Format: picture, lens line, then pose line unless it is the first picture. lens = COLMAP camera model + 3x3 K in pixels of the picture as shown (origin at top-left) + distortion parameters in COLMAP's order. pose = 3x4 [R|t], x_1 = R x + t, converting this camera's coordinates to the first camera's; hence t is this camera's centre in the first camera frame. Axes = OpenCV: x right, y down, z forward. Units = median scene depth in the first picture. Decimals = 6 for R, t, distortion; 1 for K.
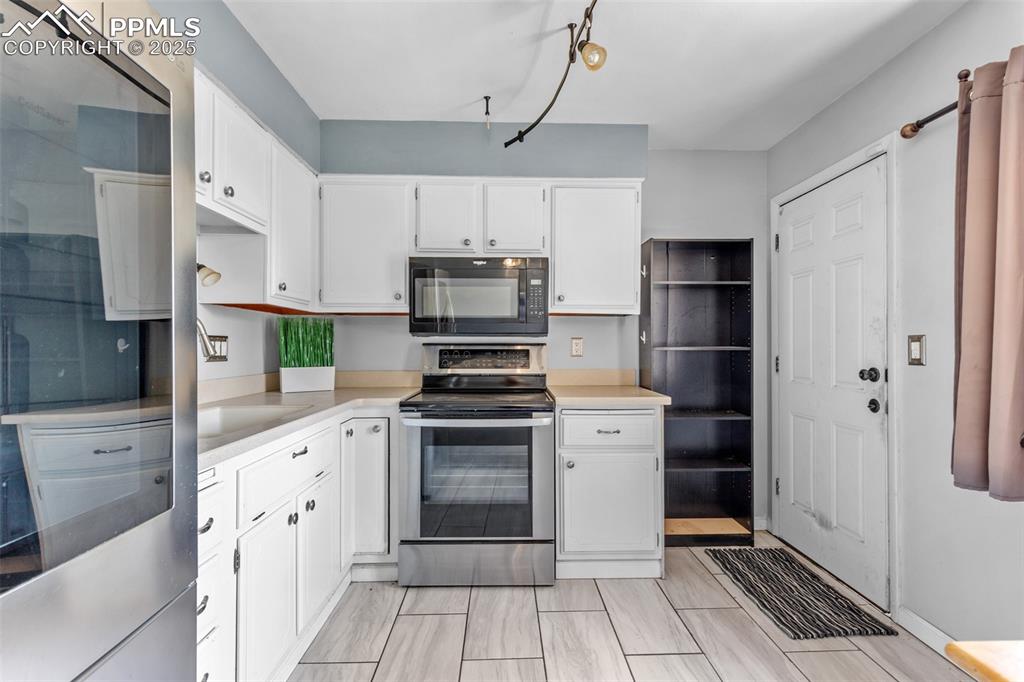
lens RADIAL K [[467.6, 0, 515.9], [0, 467.6, 343.1], [0, 0, 1]] dist [0.014812, 0.000014]
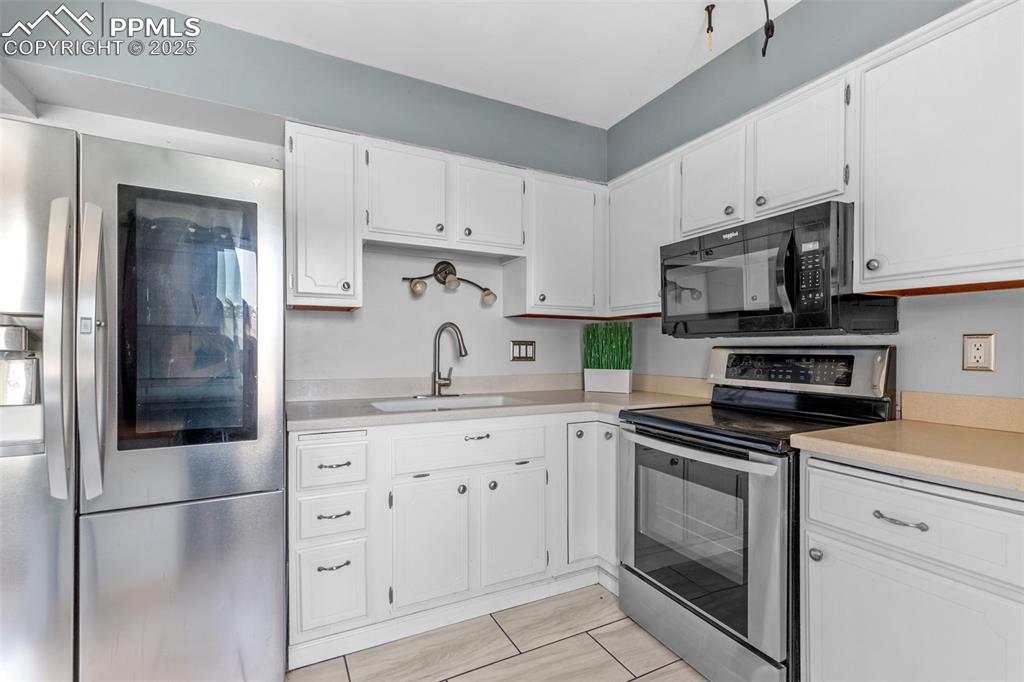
lens RADIAL K [[463.2, 0, 517.3], [0, 463.2, 353.9], [0, 0, 1]] dist [0.000826, 0.000027]
pose [[0.435273, 0.010795, -0.900234, 0.438821], [0.003610, 0.999899, 0.013736, 0.001908], [0.900291, -0.009228, 0.435190, 0.393838]]
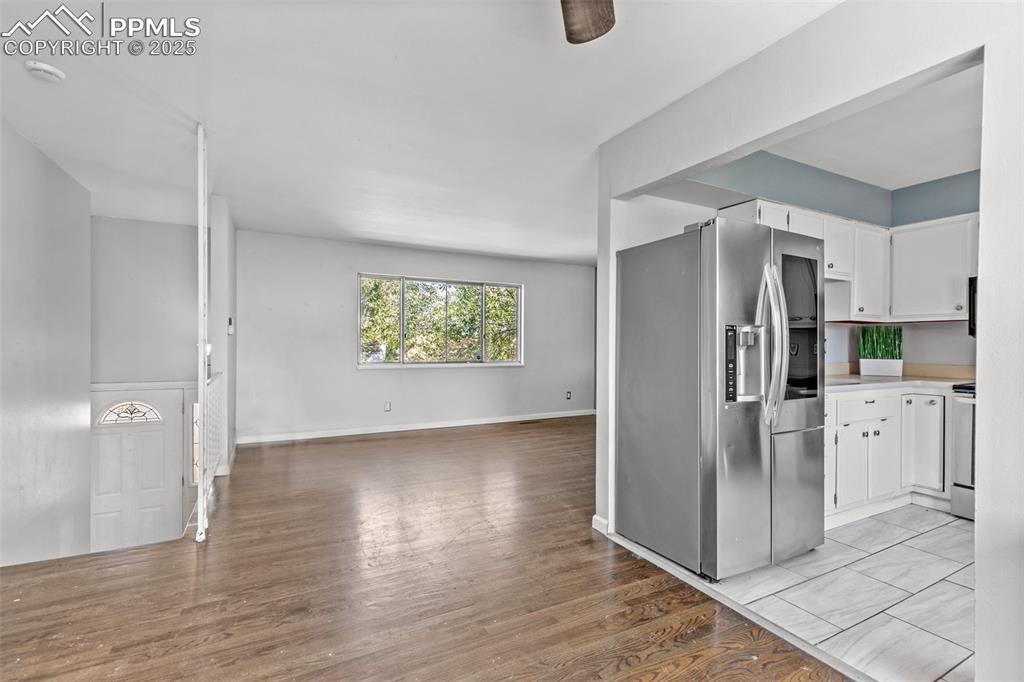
lens RADIAL K [[467.3, 0, 513.6], [0, 467.3, 348.6], [0, 0, 1]] dist [0.000595, -0.000150]
pose [[0.444538, 0.011379, -0.895688, 0.386896], [0.001130, 0.999911, 0.013264, -0.003235], [0.895759, -0.006909, 0.444486, -0.738680]]
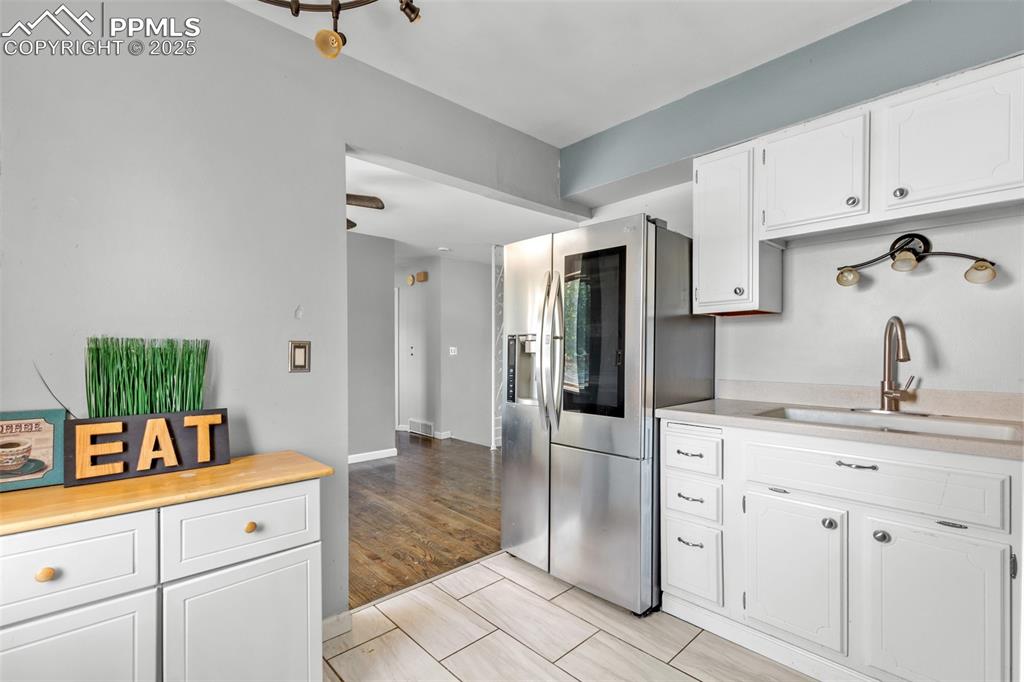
lens RADIAL K [[463.2, 0, 517.3], [0, 463.2, 353.9], [0, 0, 1]] dist [0.000826, 0.000027]
pose [[-0.747189, 0.008286, -0.664560, 0.441124], [0.007802, 0.999963, 0.003695, 0.001279], [0.664566, -0.002424, -0.747226, 0.835710]]
